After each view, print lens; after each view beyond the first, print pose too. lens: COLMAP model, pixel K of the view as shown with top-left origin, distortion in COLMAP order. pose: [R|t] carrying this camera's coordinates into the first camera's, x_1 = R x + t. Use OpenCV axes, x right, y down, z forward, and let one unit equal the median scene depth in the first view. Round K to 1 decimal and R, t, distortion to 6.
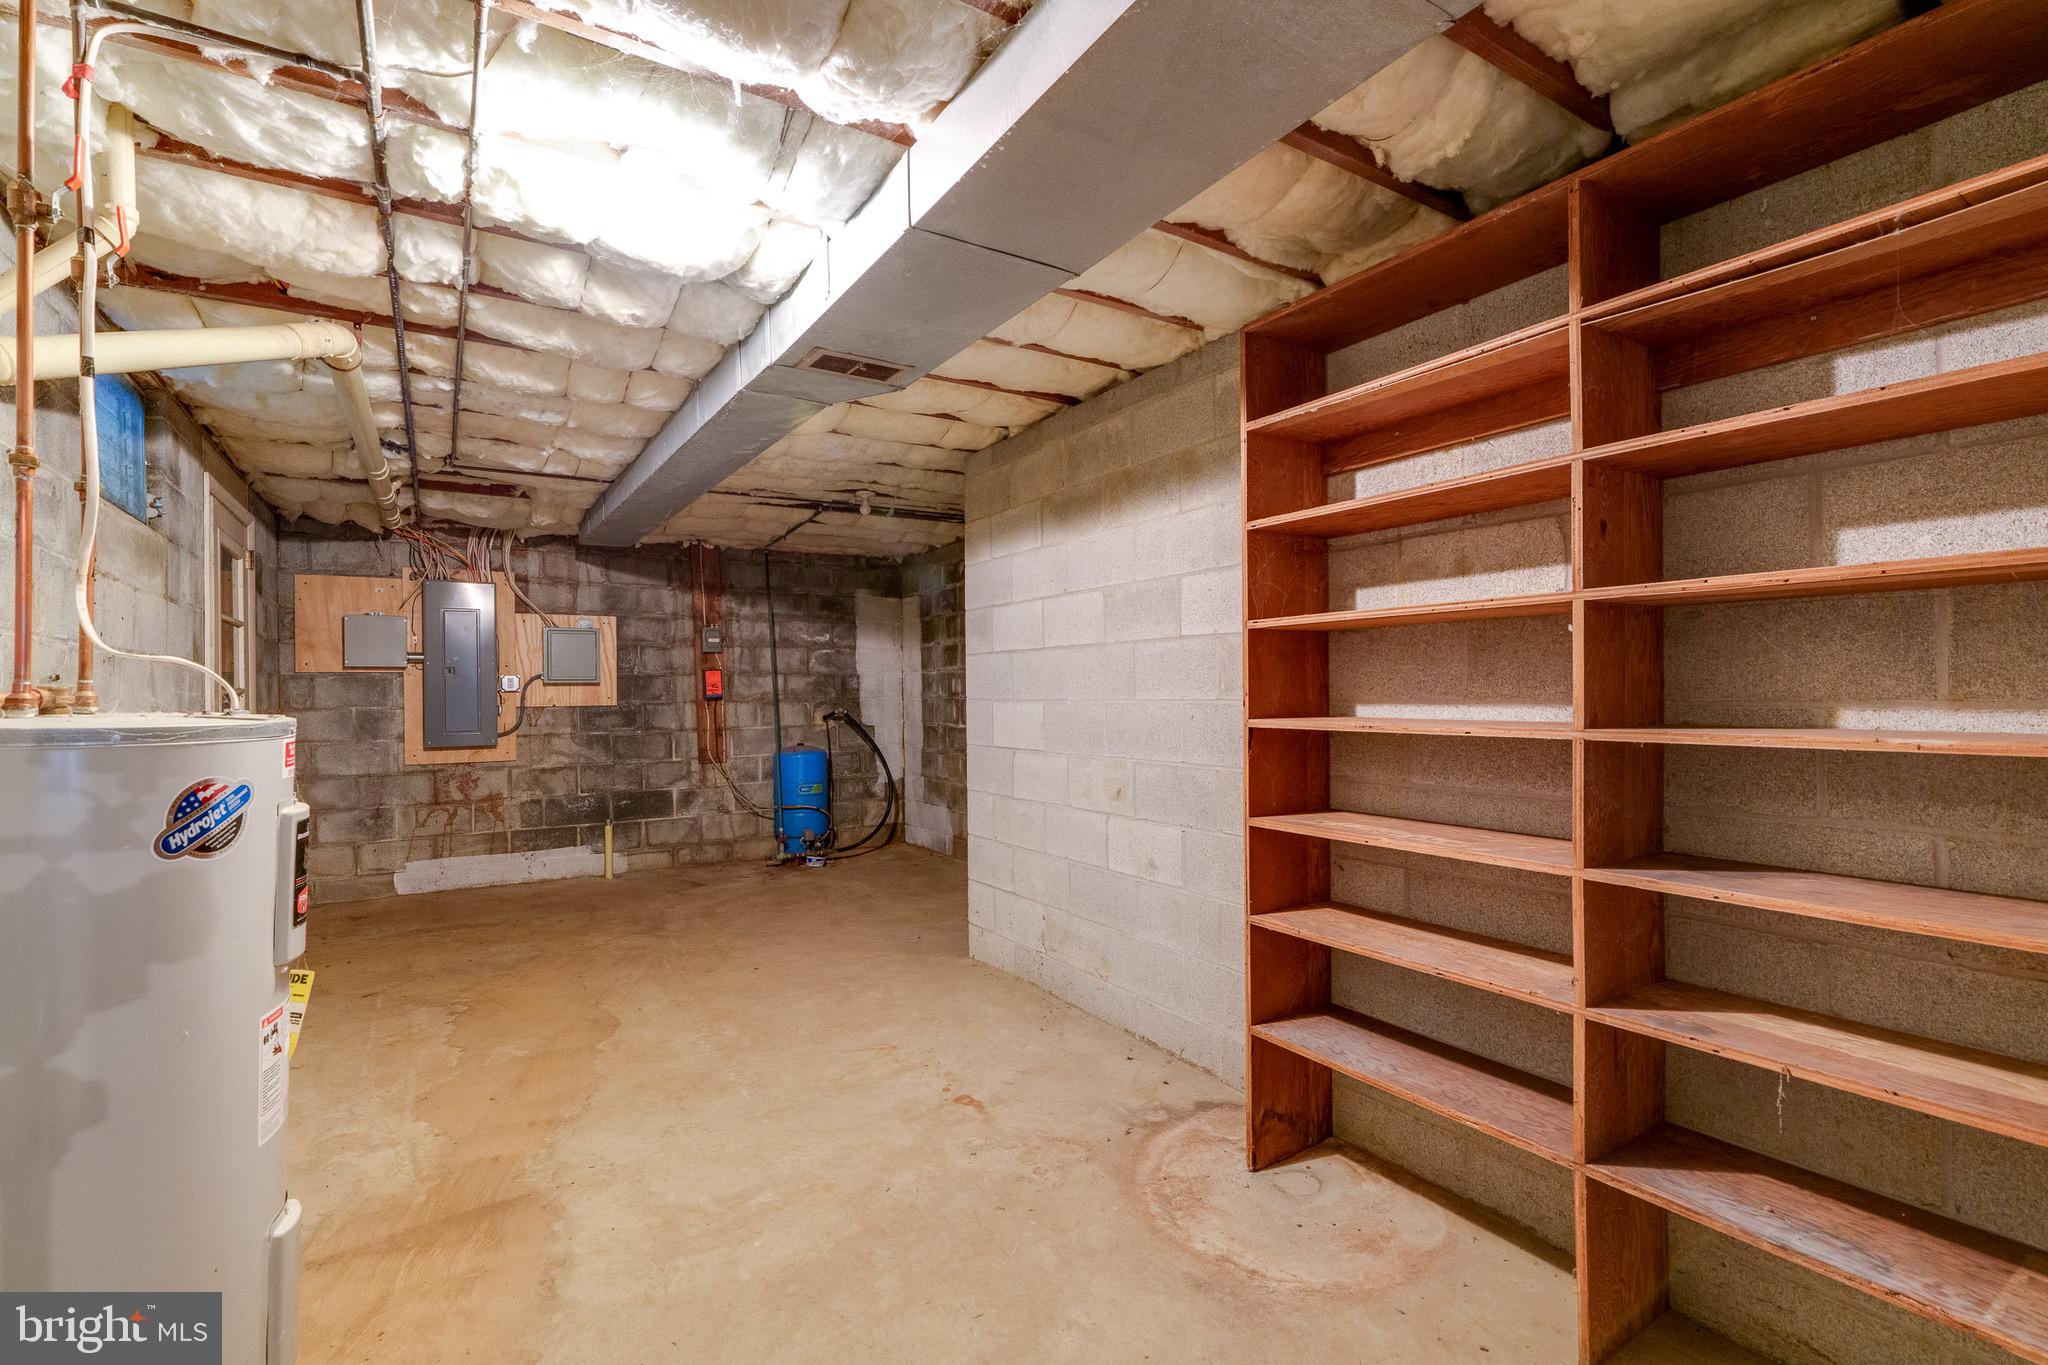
lens RADIAL K [[928.4, 0, 1020.0], [0, 928.4, 687.0], [0, 0, 1]] dist [-0.001772, 0.000090]
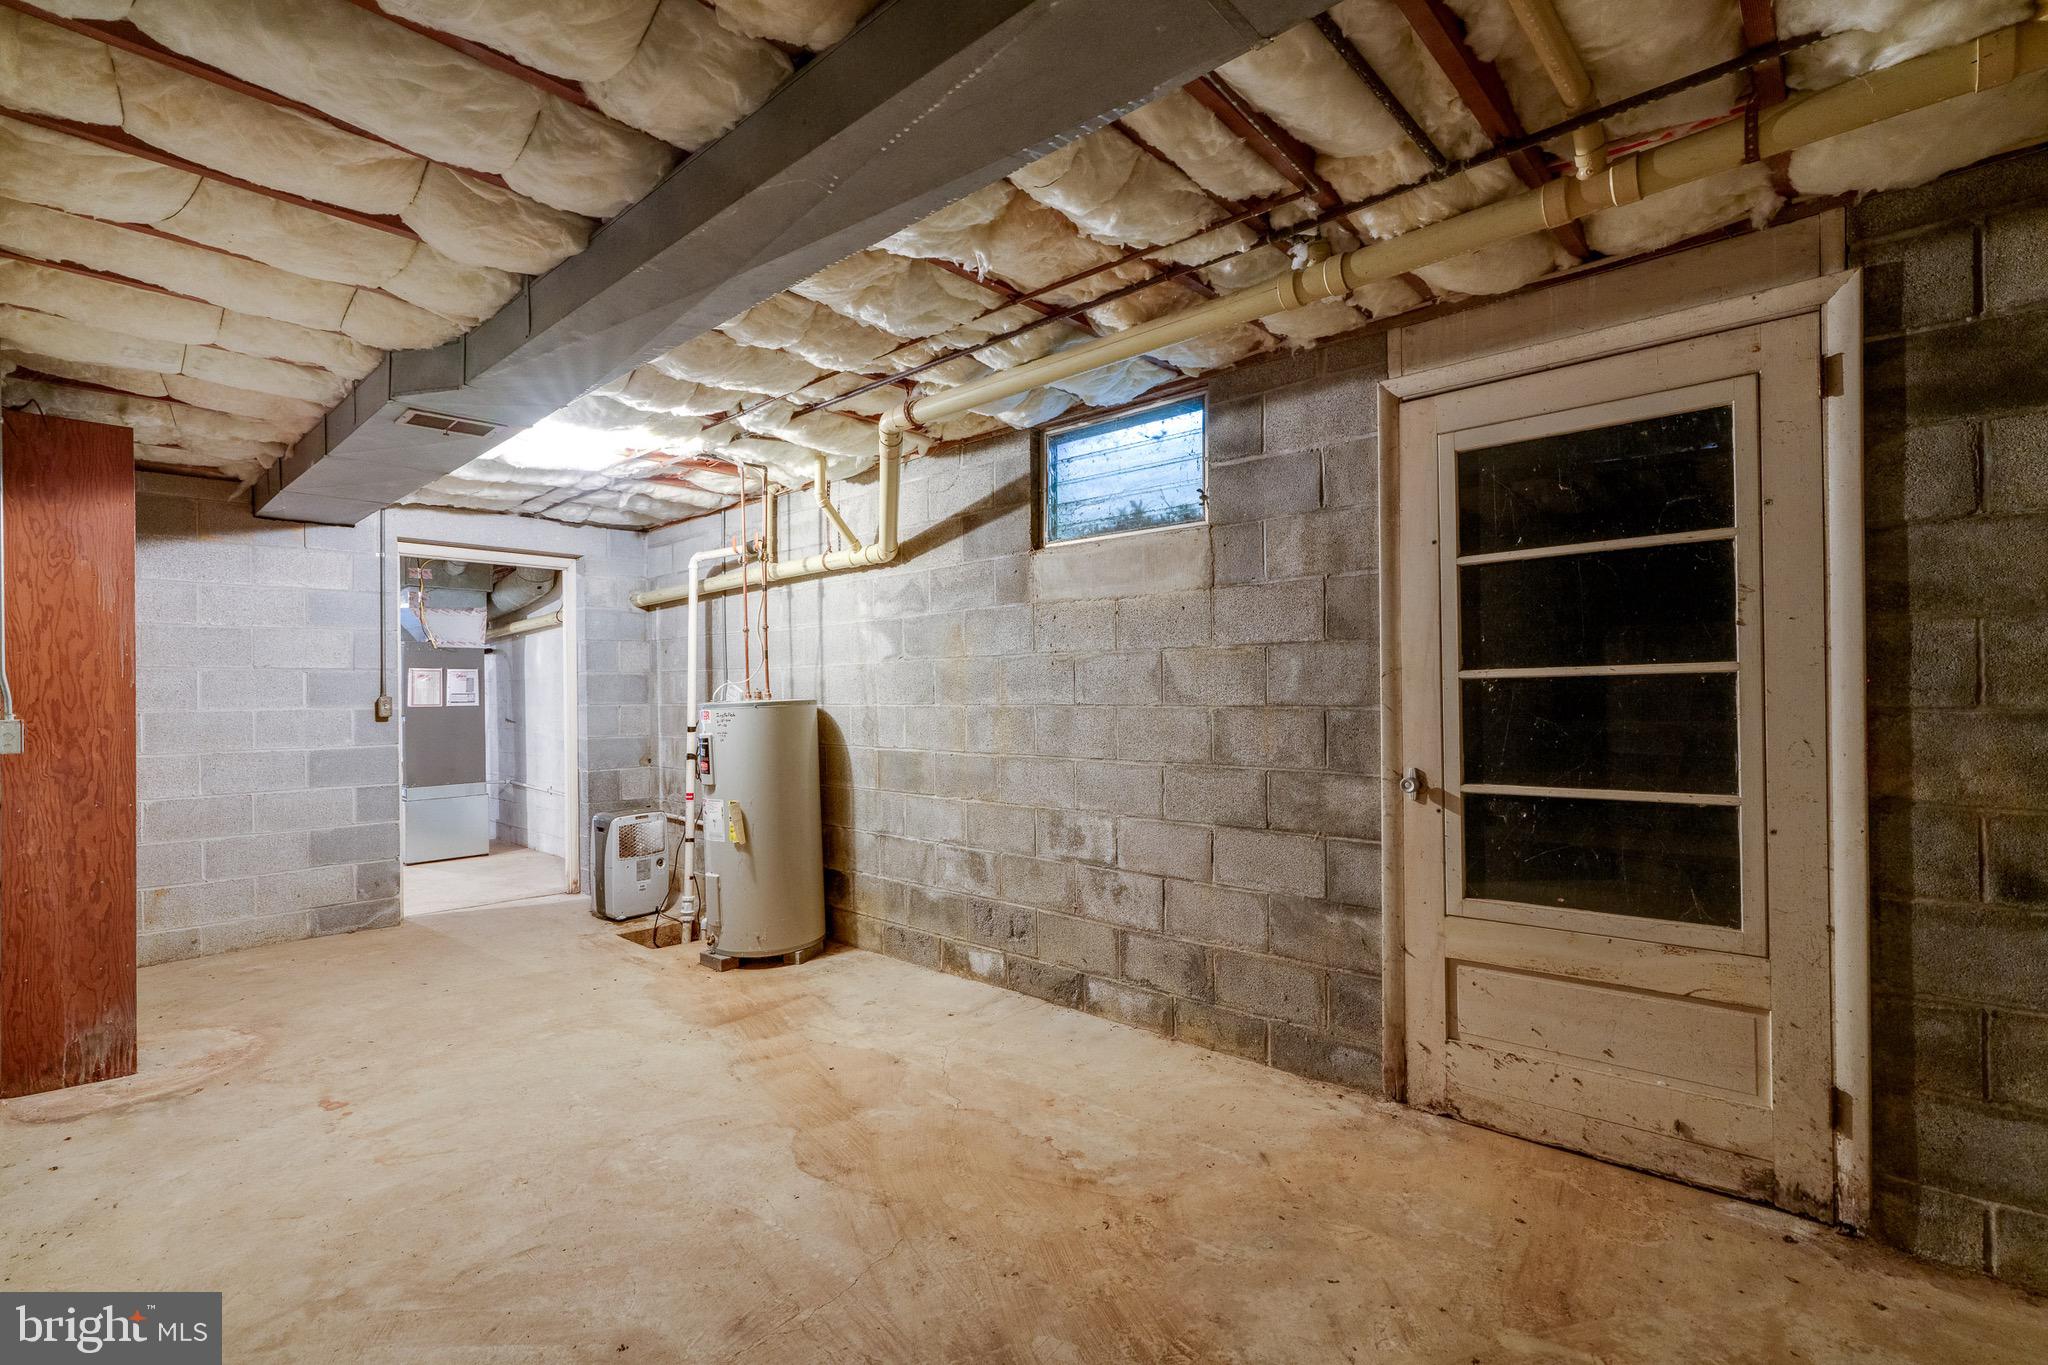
lens RADIAL K [[928.4, 0, 1027.0], [0, 928.4, 687.3], [0, 0, 1]] dist [-0.001772, 0.000090]
pose [[-0.965564, 0.021415, -0.259283, -0.544659], [0.024356, 0.999670, -0.008135, 0.016803], [0.259024, -0.014170, -0.965767, 2.216738]]
